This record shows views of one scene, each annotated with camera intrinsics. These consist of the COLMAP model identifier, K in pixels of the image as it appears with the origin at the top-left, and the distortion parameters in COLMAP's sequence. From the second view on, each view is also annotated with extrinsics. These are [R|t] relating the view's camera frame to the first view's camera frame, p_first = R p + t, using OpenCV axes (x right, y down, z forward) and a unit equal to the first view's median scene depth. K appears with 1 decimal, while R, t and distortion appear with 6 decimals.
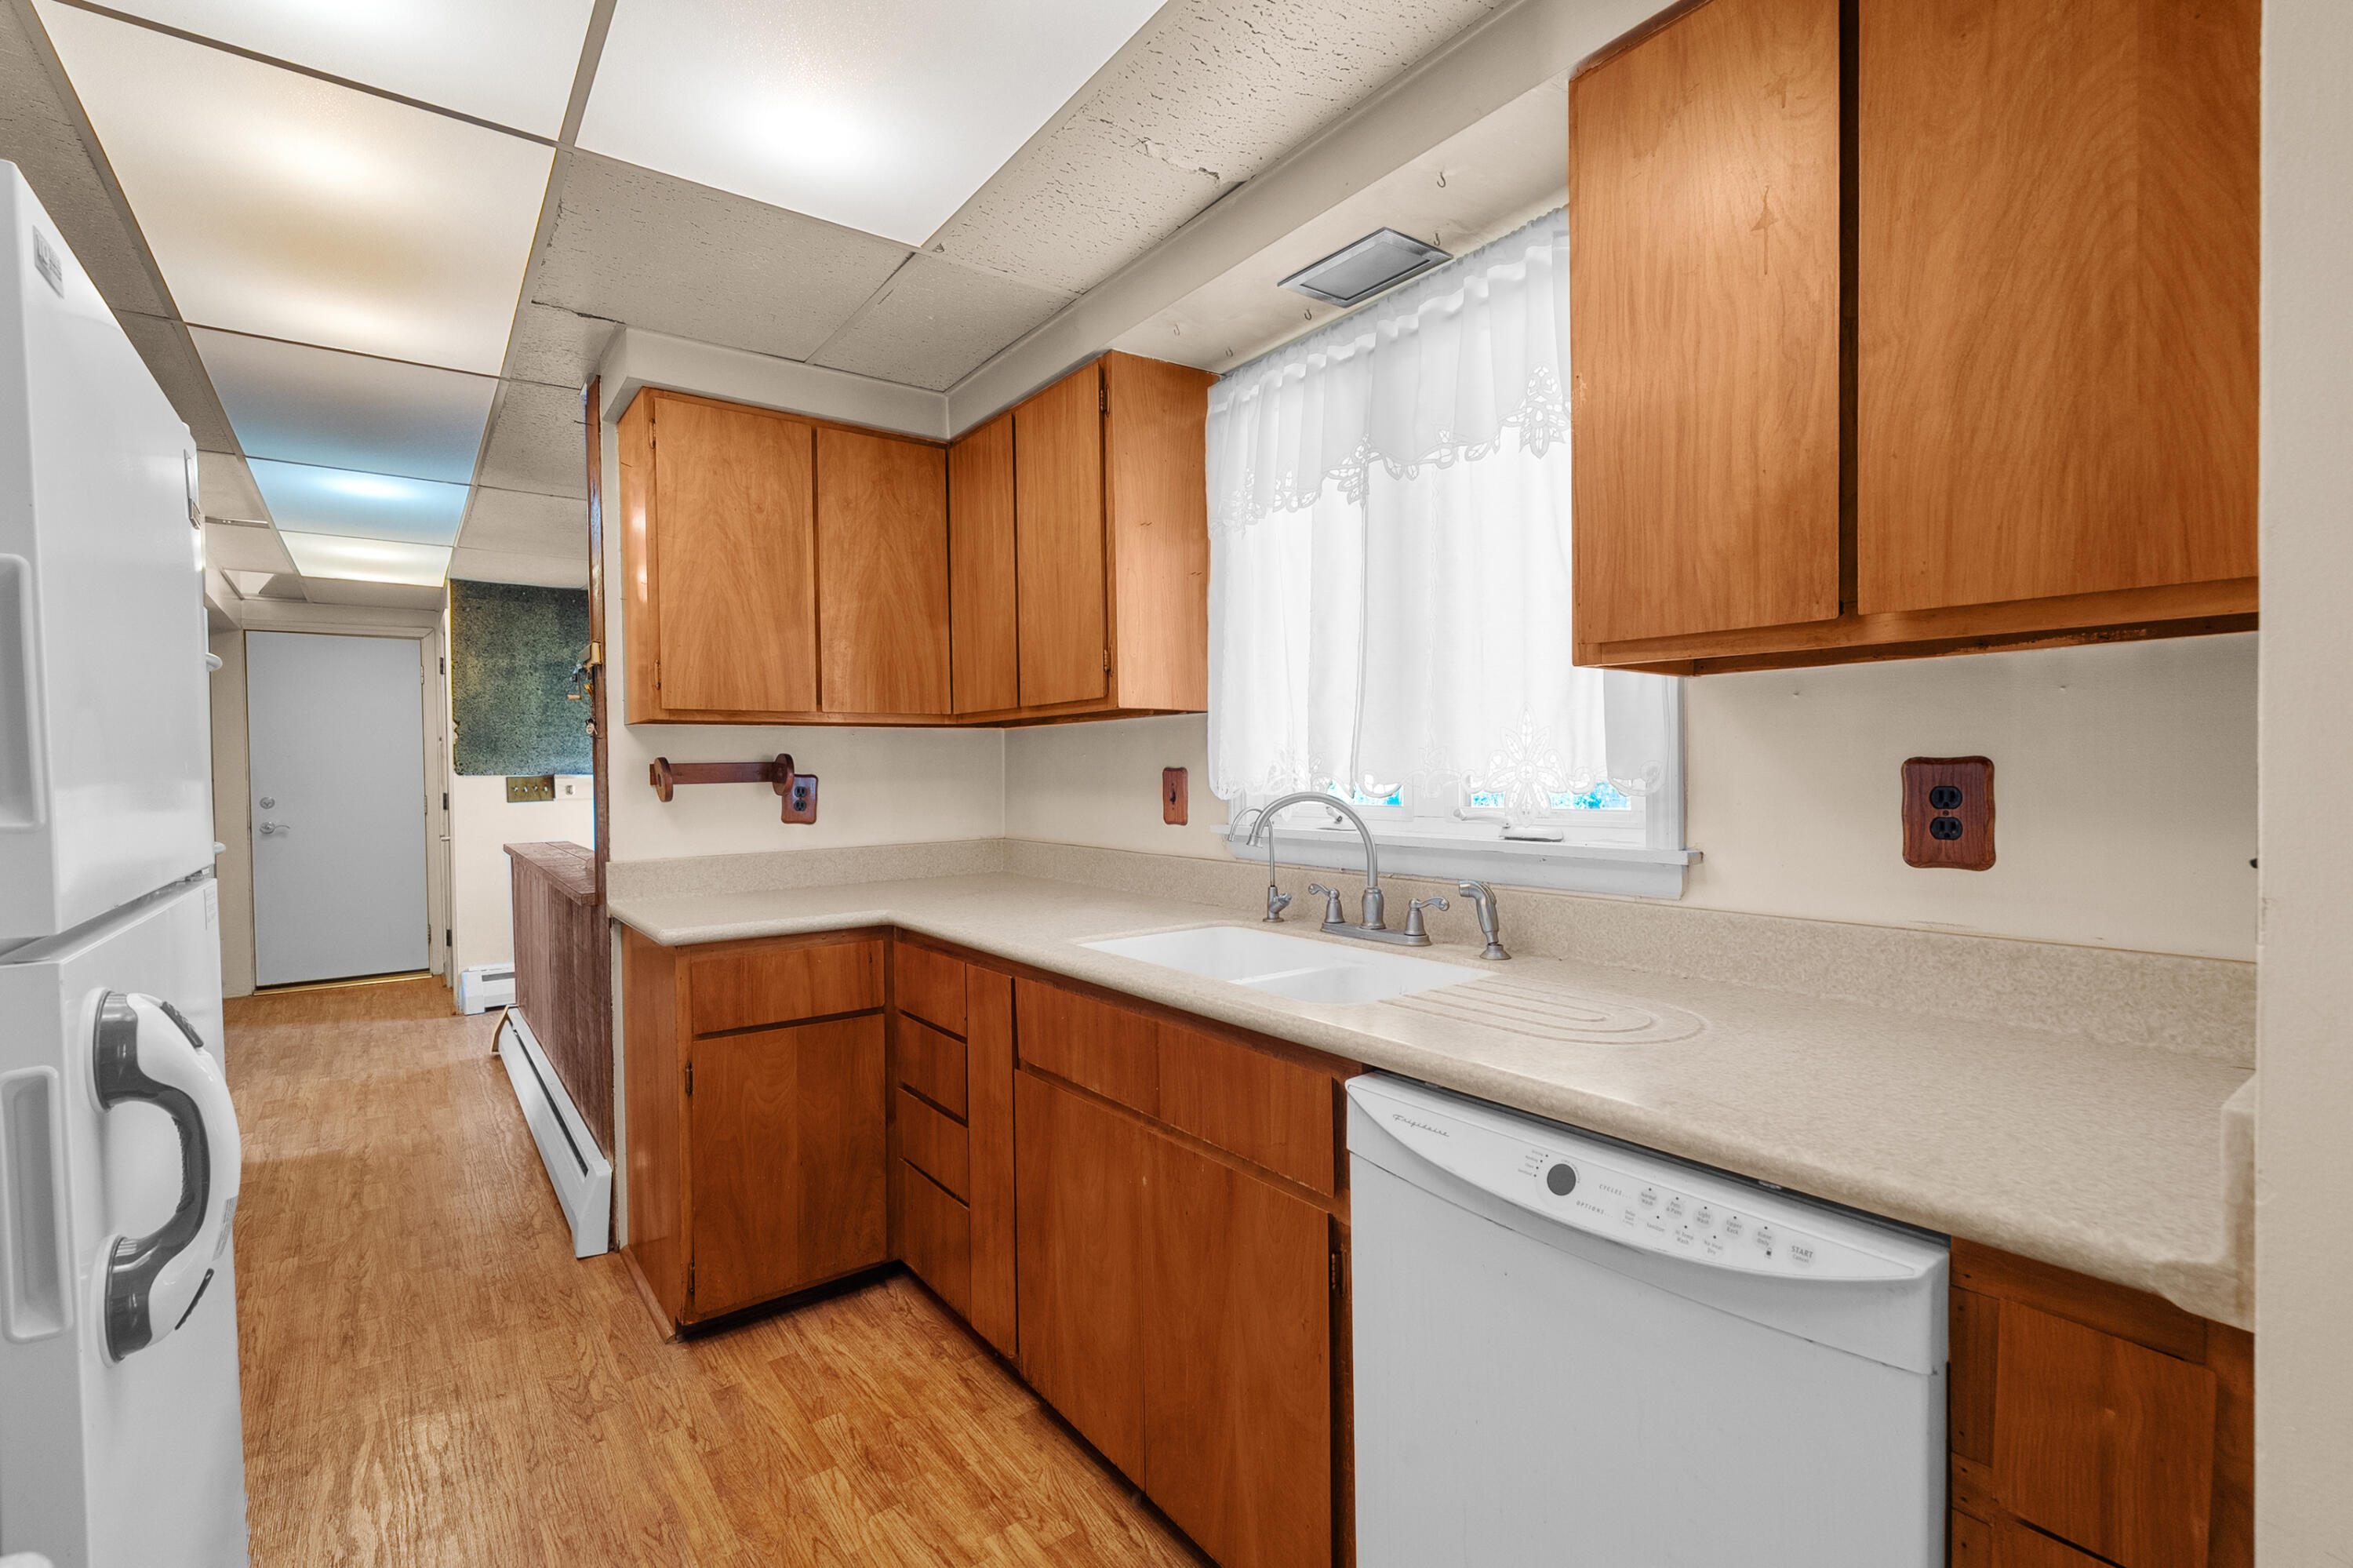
lens RADIAL K [[1070.5, 0, 1167.0], [0, 1070.5, 779.0], [0, 0, 1]] dist [-0.004702, 0.002199]
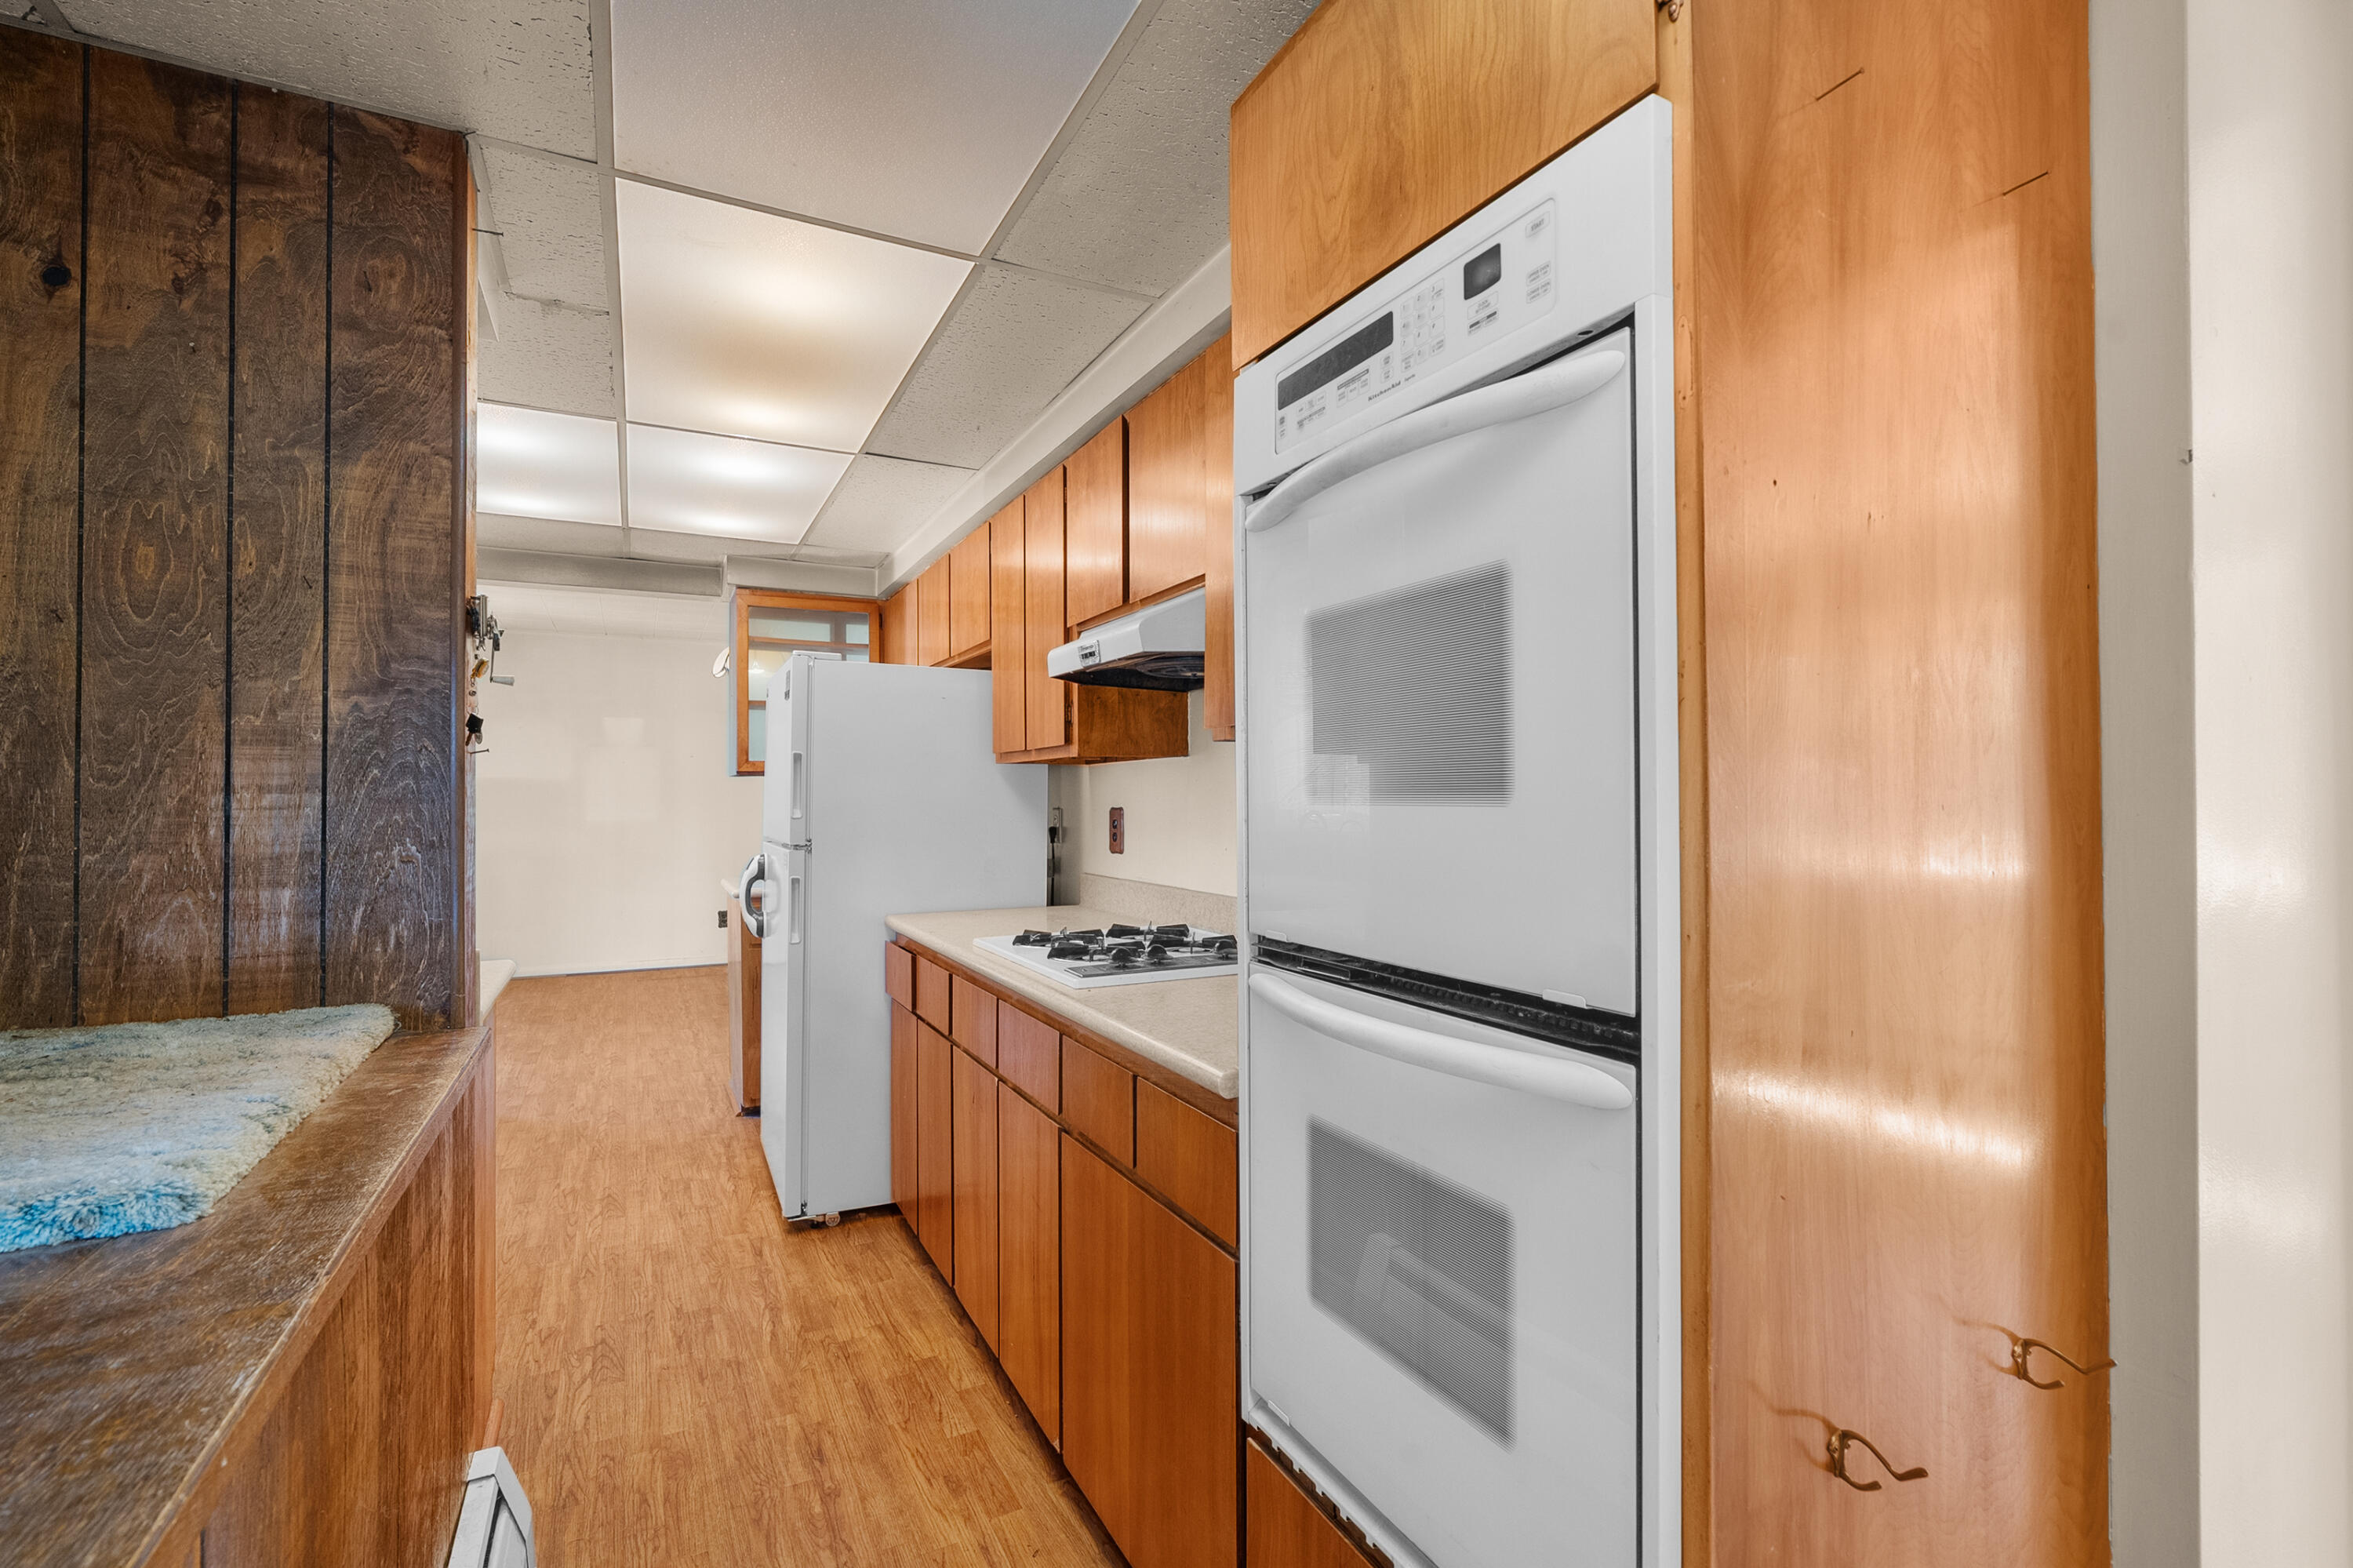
lens RADIAL K [[1070.5, 0, 1222.9], [0, 1070.5, 777.3], [0, 0, 1]] dist [-0.004702, 0.002199]
pose [[-0.991456, 0.024965, 0.128028, -1.171387], [0.024207, 0.999679, -0.007469, -0.018244], [-0.128173, -0.004306, -0.991742, 1.753287]]
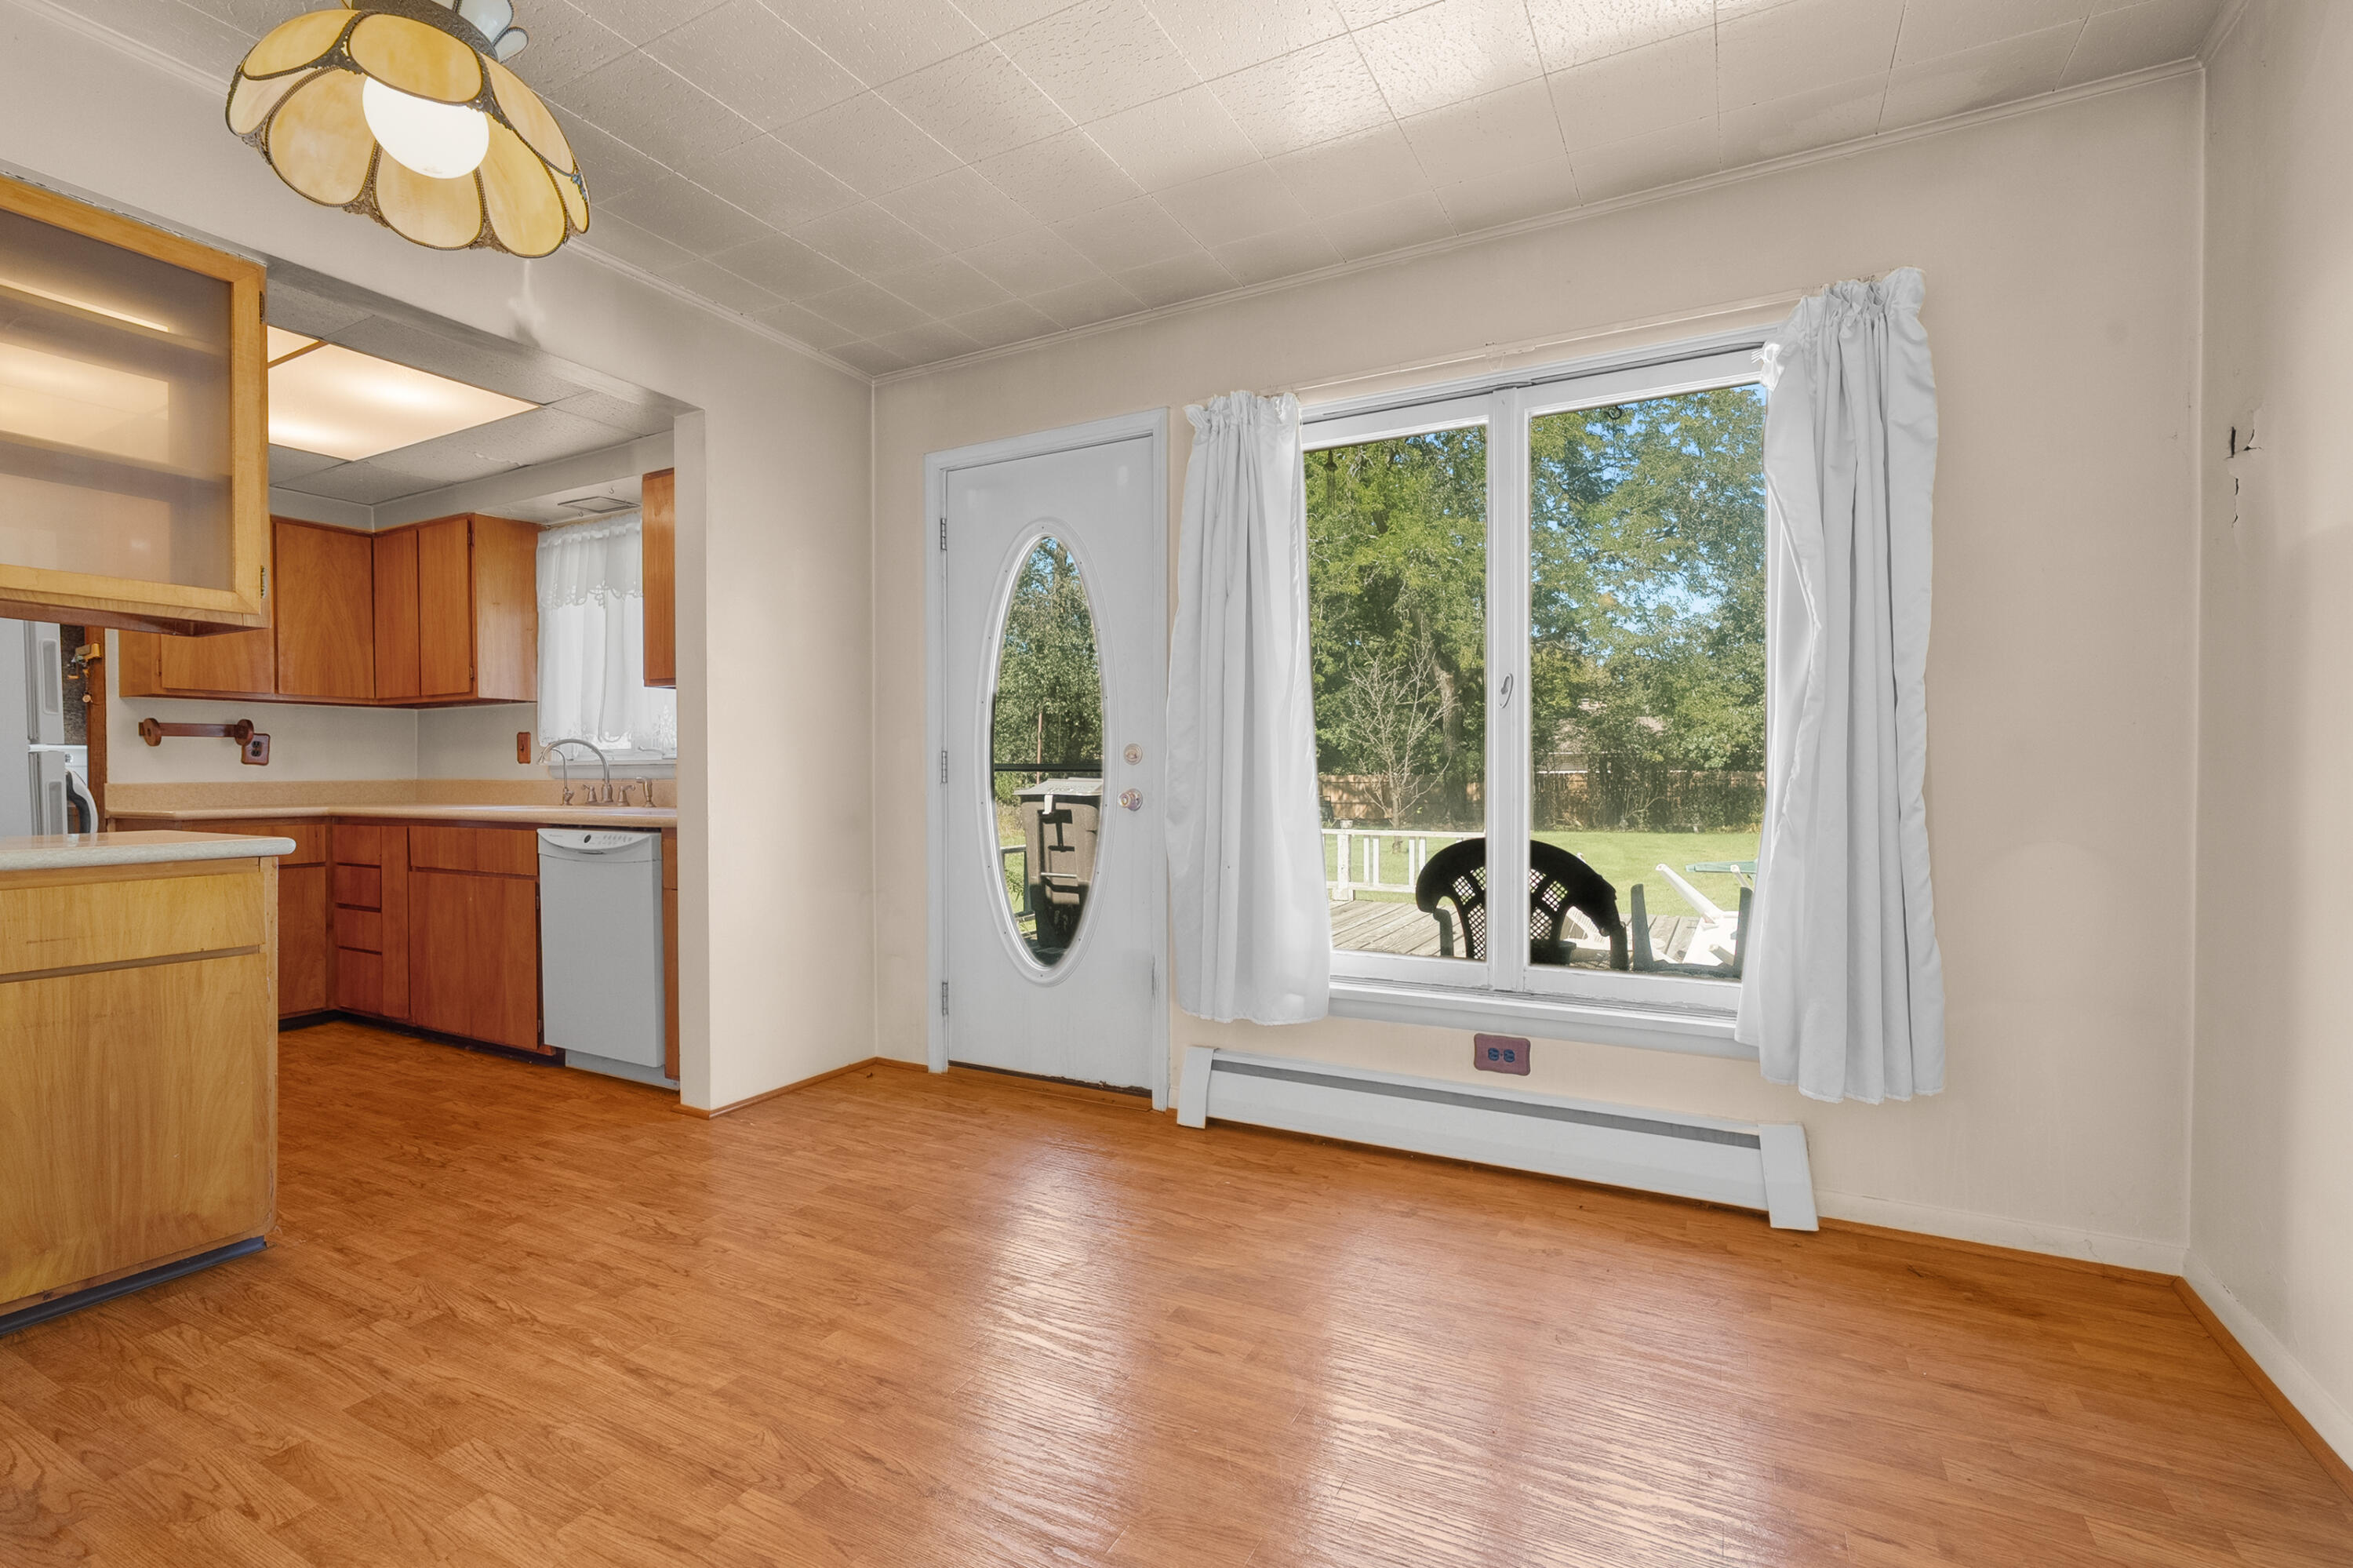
lens RADIAL K [[1070.5, 0, 1173.3], [0, 1070.5, 782.4], [0, 0, 1]] dist [-0.004702, 0.002199]
pose [[0.906417, 0.005211, 0.422351, 0.257334], [-0.003428, 0.999982, -0.004981, 0.085032], [-0.422369, 0.003068, 0.906419, -1.185078]]
